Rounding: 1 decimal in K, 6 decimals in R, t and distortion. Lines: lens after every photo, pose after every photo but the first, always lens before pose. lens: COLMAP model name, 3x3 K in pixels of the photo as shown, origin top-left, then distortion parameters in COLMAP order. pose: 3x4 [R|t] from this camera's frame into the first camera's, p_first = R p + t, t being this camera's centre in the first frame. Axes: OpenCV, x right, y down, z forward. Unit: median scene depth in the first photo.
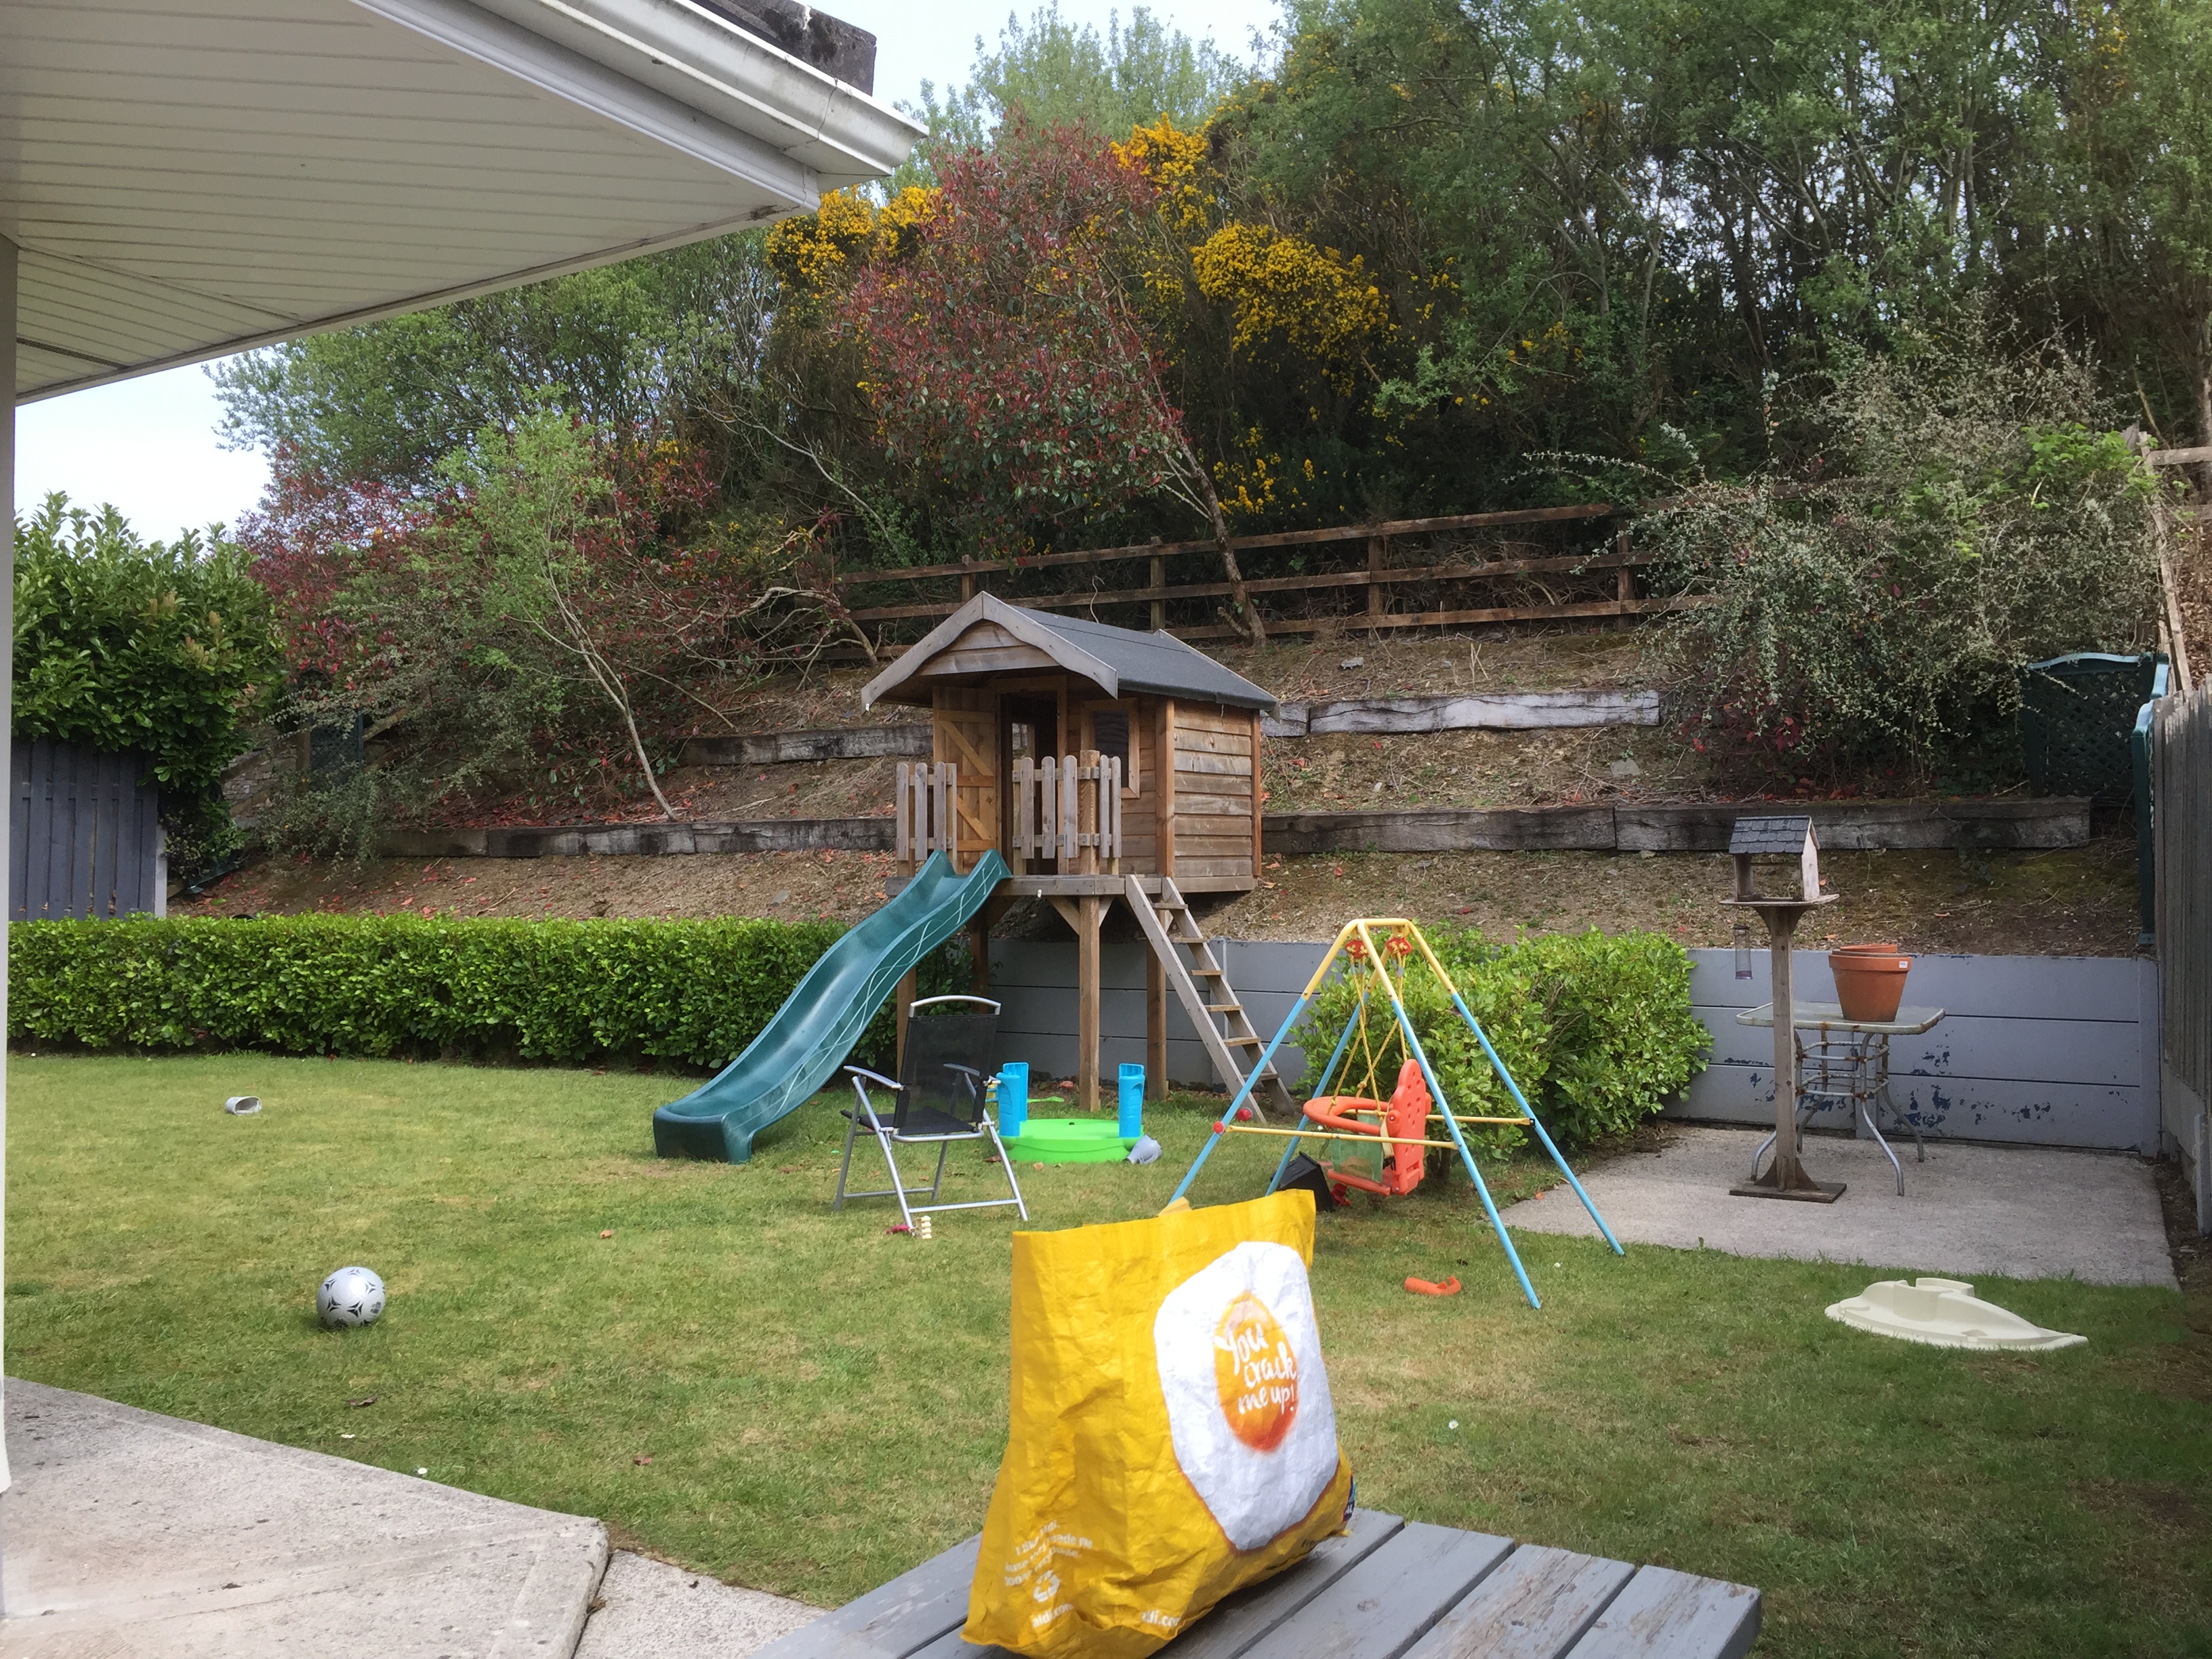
lens RADIAL K [[1895.4, 0, 1110.2], [0, 1895.4, 832.8], [0, 0, 1]] dist [0.053584, -0.058417]
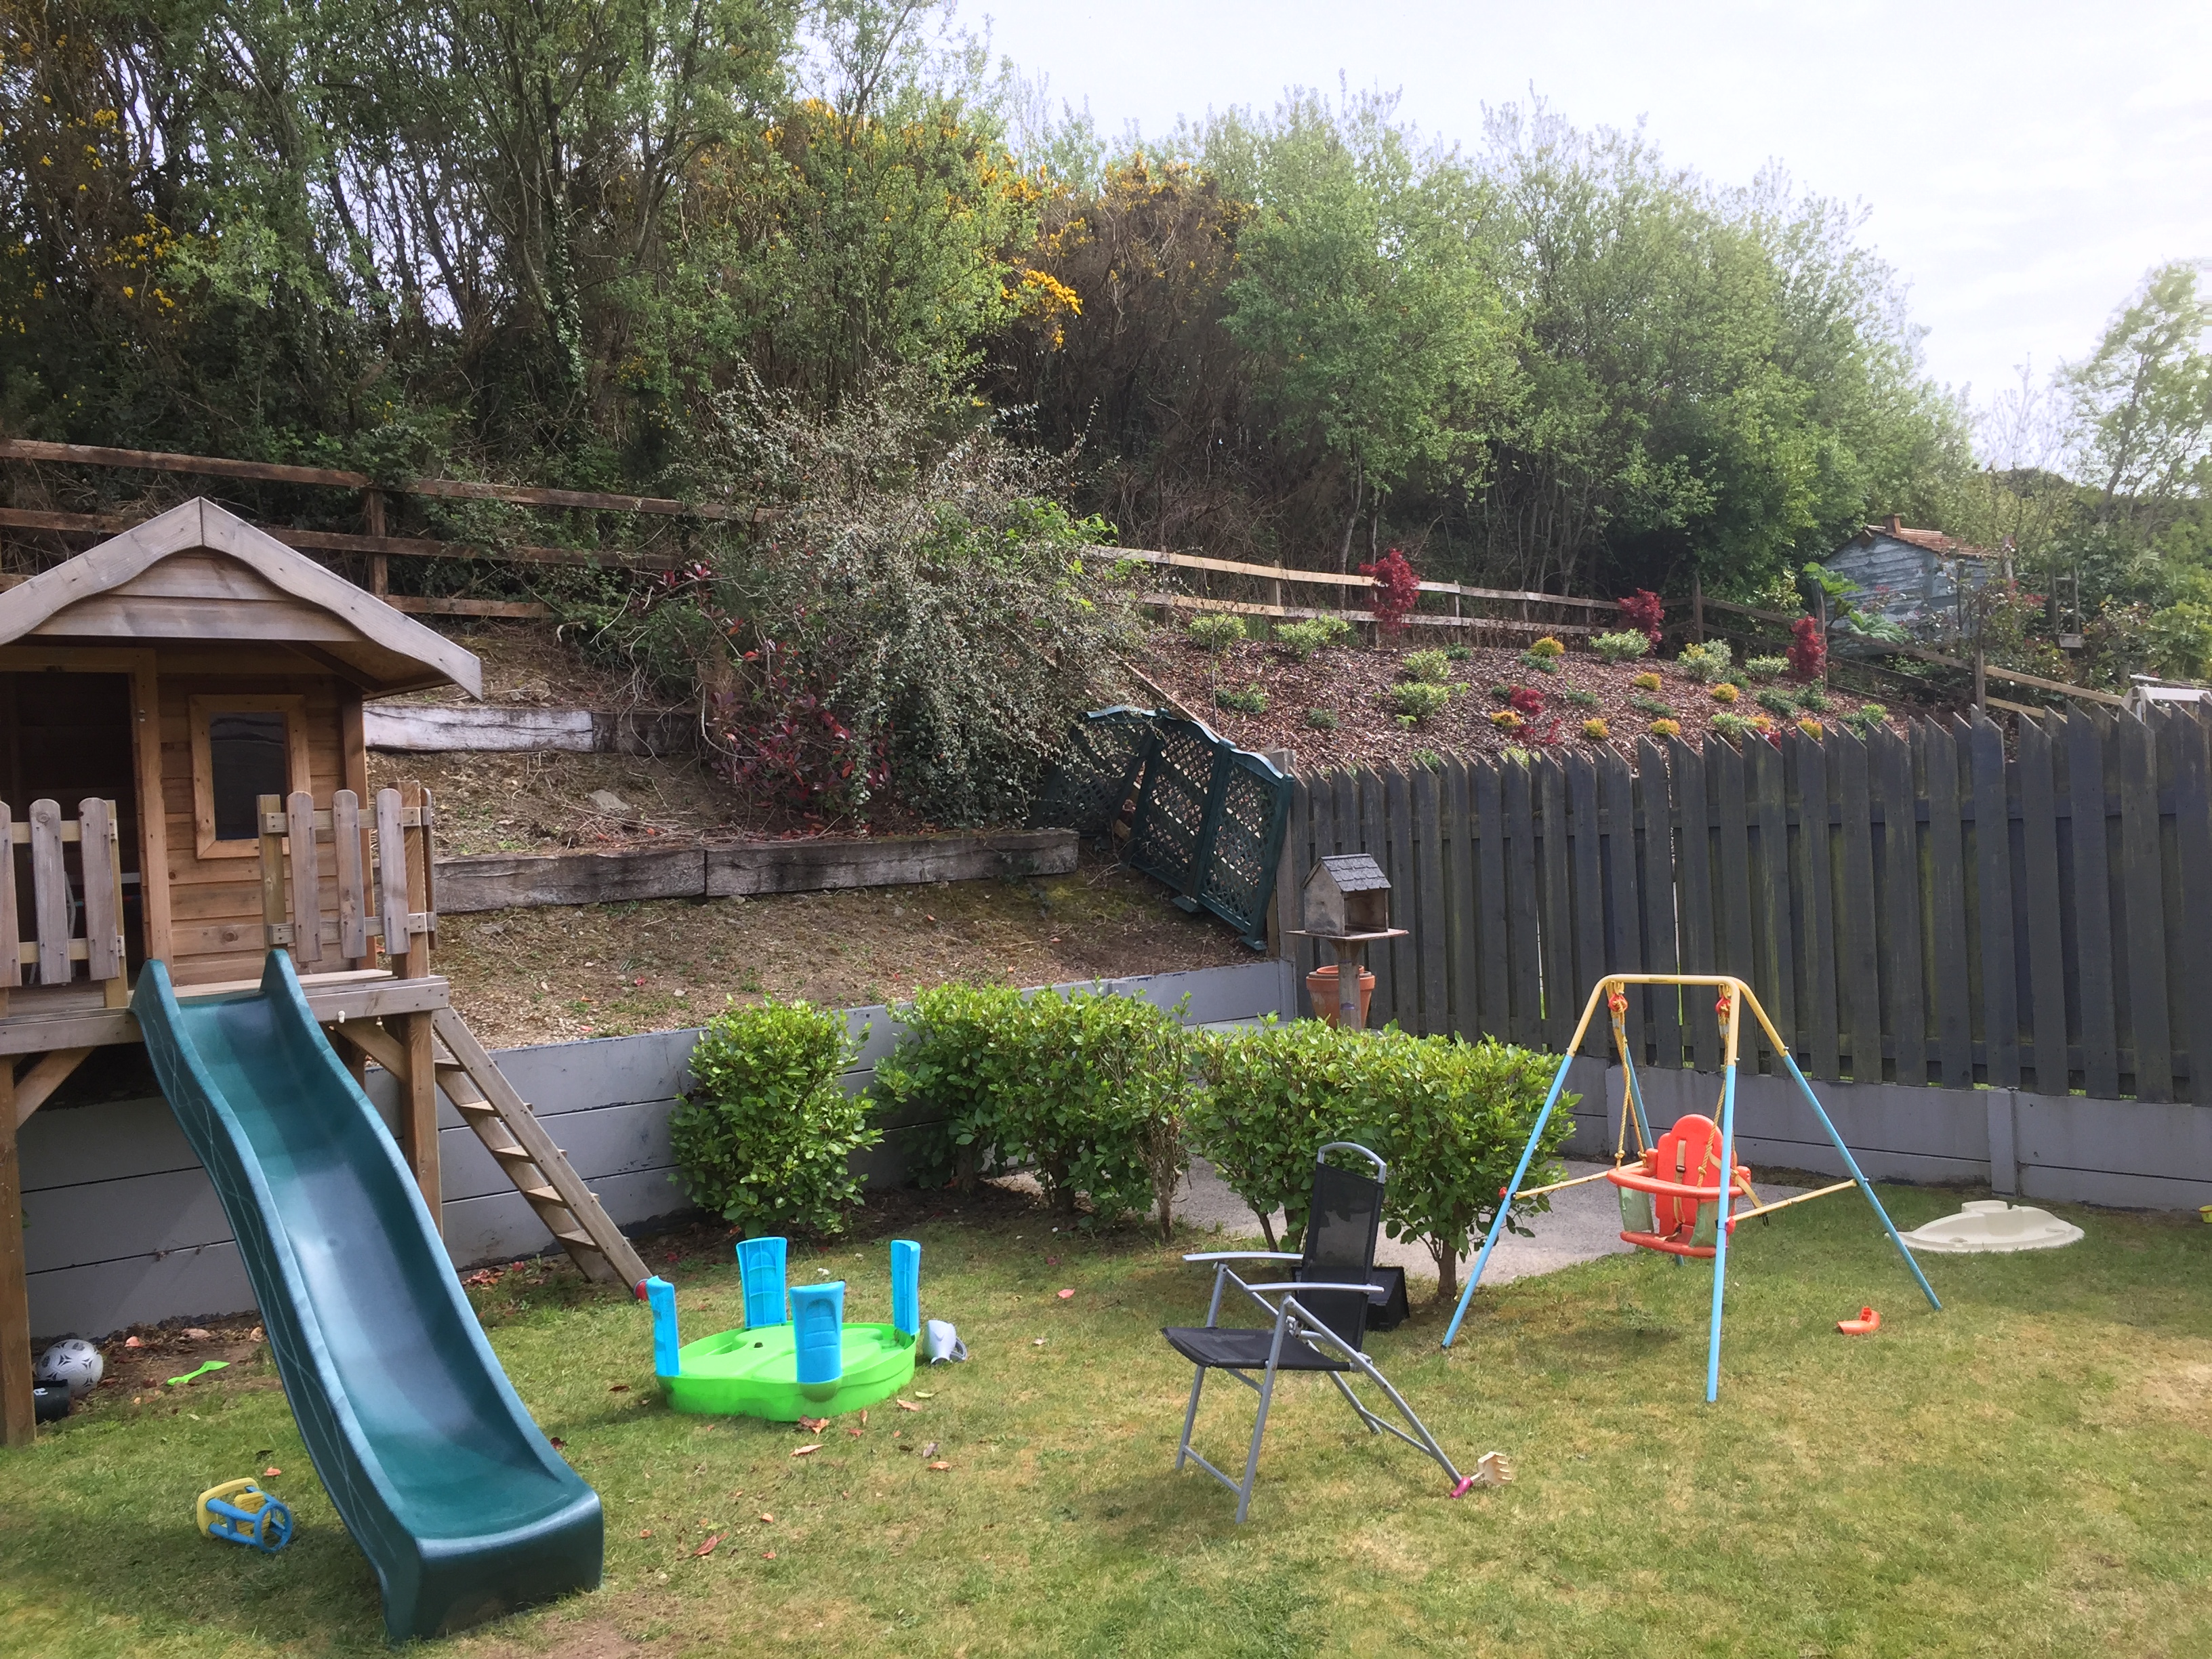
lens RADIAL K [[1895.4, 0, 1107.3], [0, 1895.4, 830.5], [0, 0, 1]] dist [0.053584, -0.058417]
pose [[0.346812, -0.018503, 0.937752, -0.524195], [0.026491, 0.999600, 0.009926, -0.026919], [-0.937560, 0.021399, 0.347164, 0.561576]]
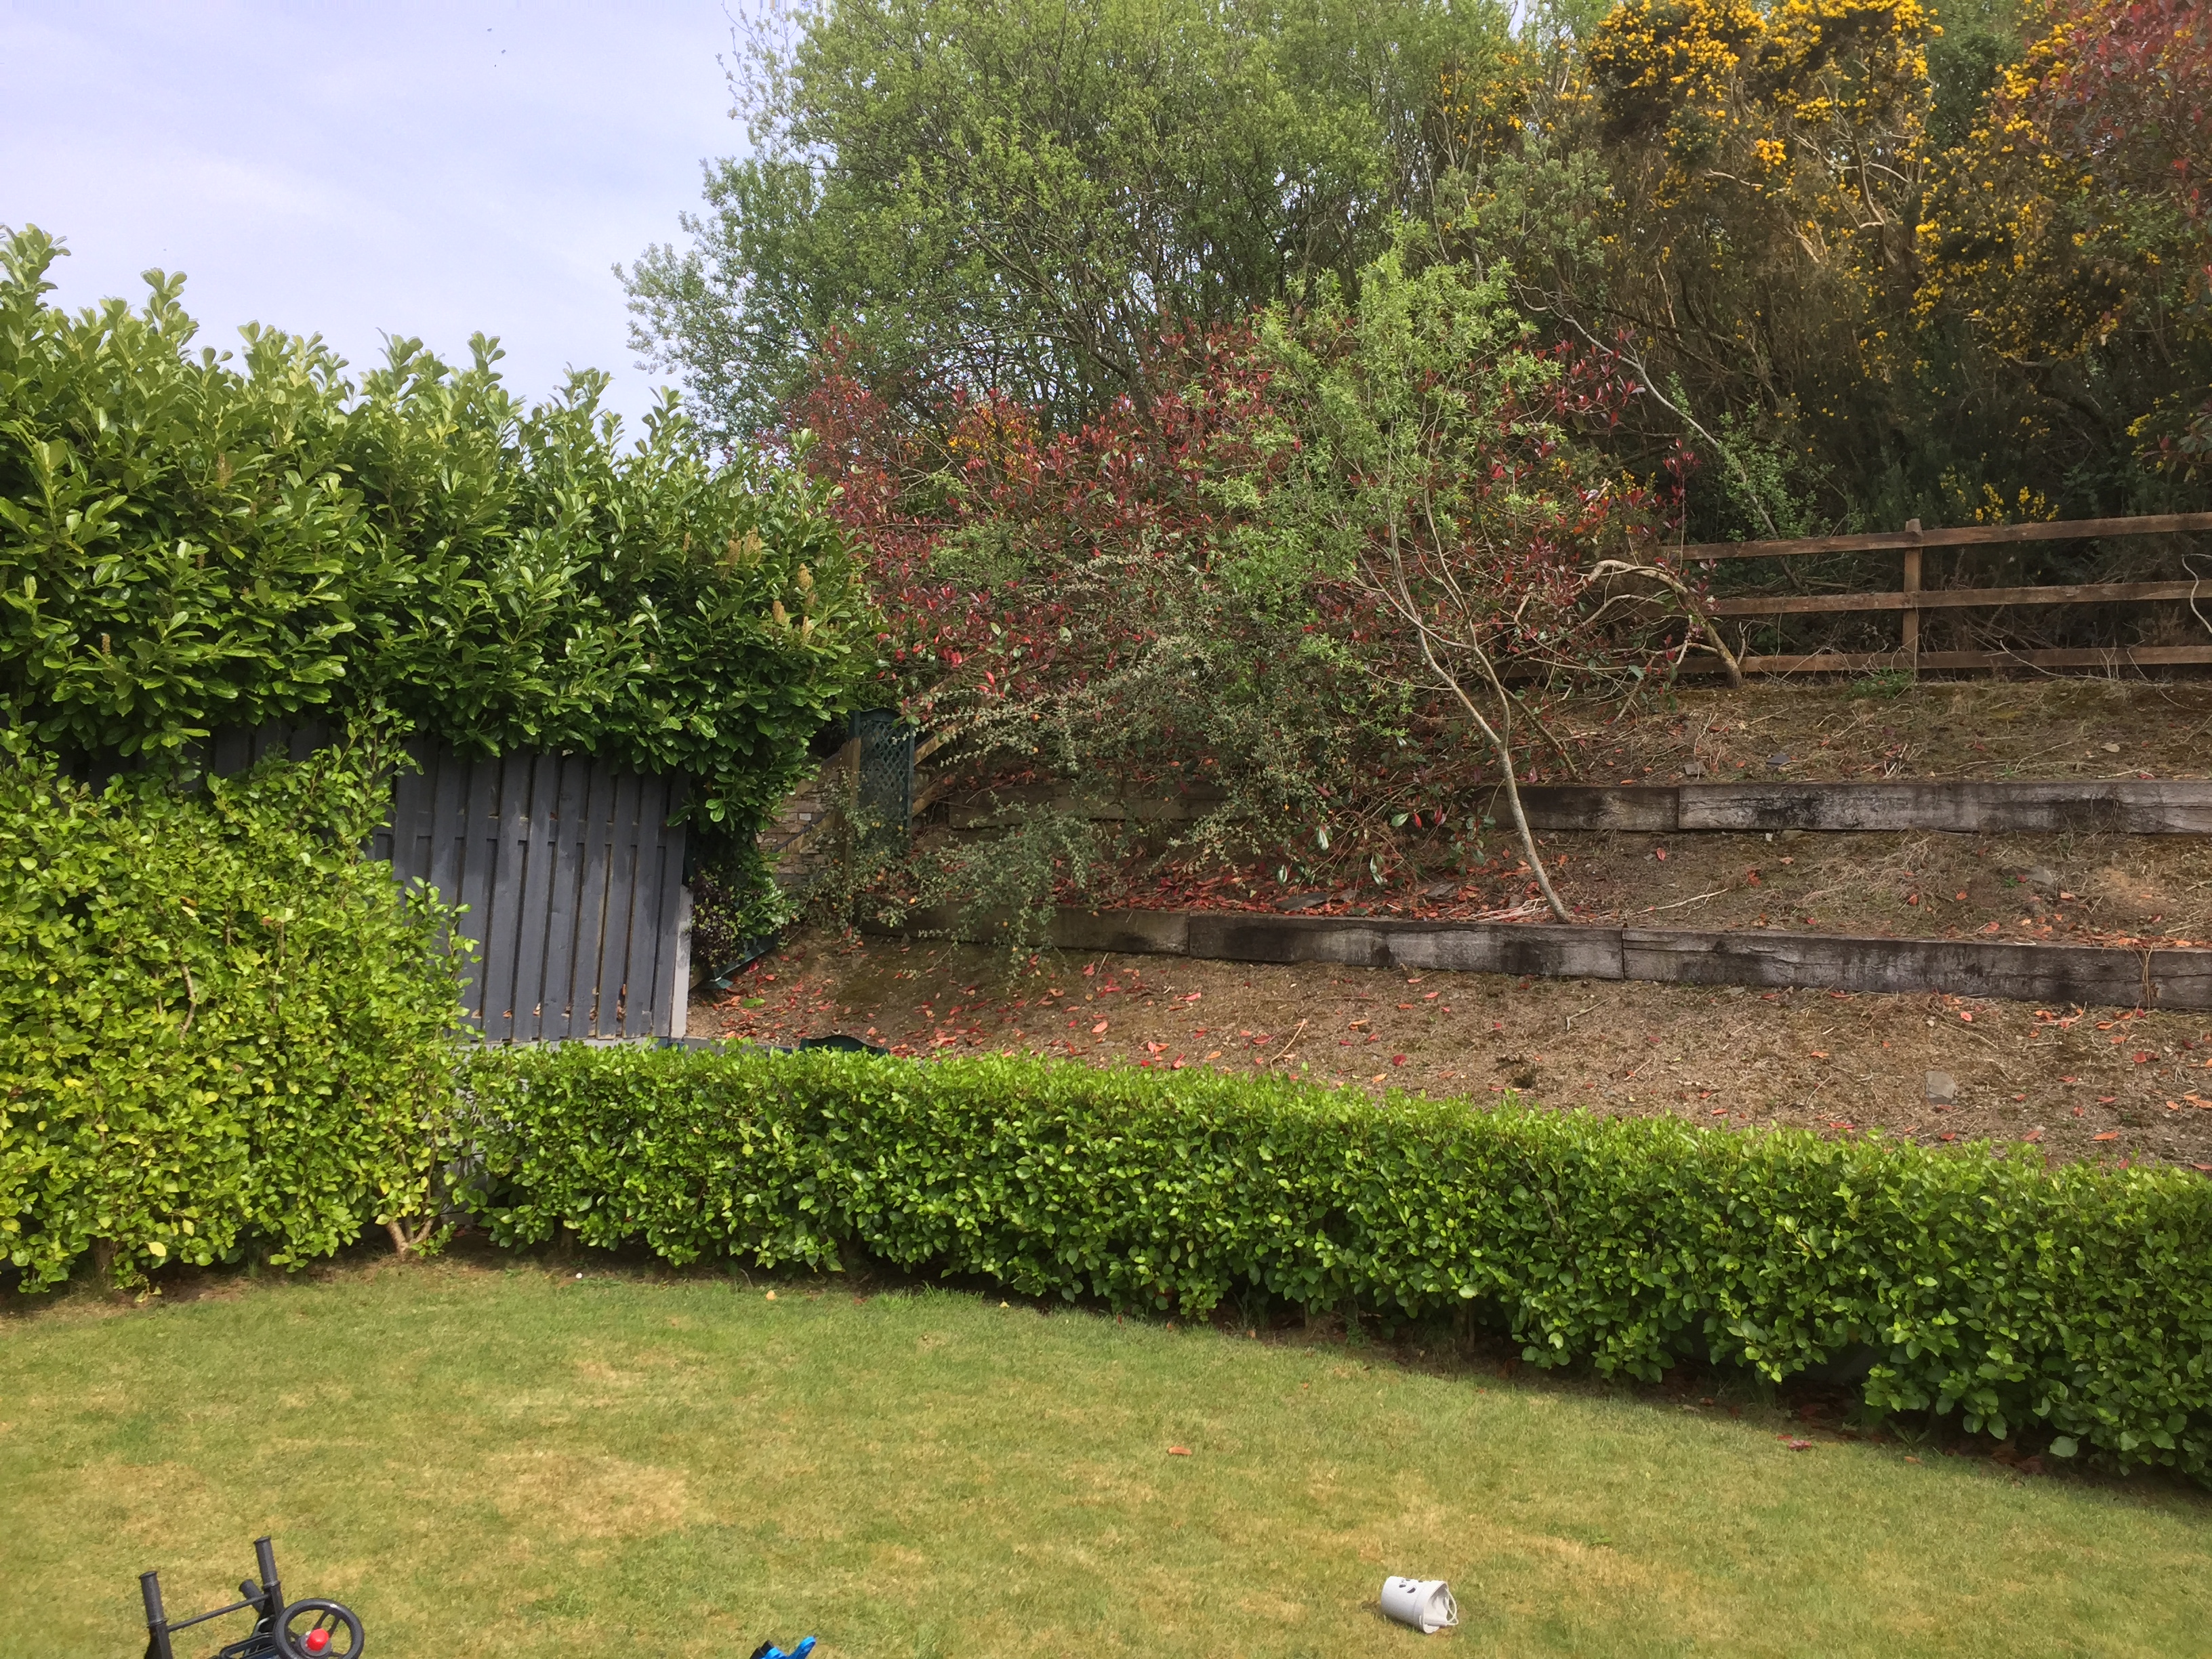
lens RADIAL K [[1895.4, 0, 1107.1], [0, 1895.4, 826.2], [0, 0, 1]] dist [0.053584, -0.058417]
pose [[0.998896, 0.040866, -0.023167, -0.355669], [-0.041304, 0.998970, -0.018782, -0.019208], [0.022375, 0.019719, 0.999555, 0.367265]]
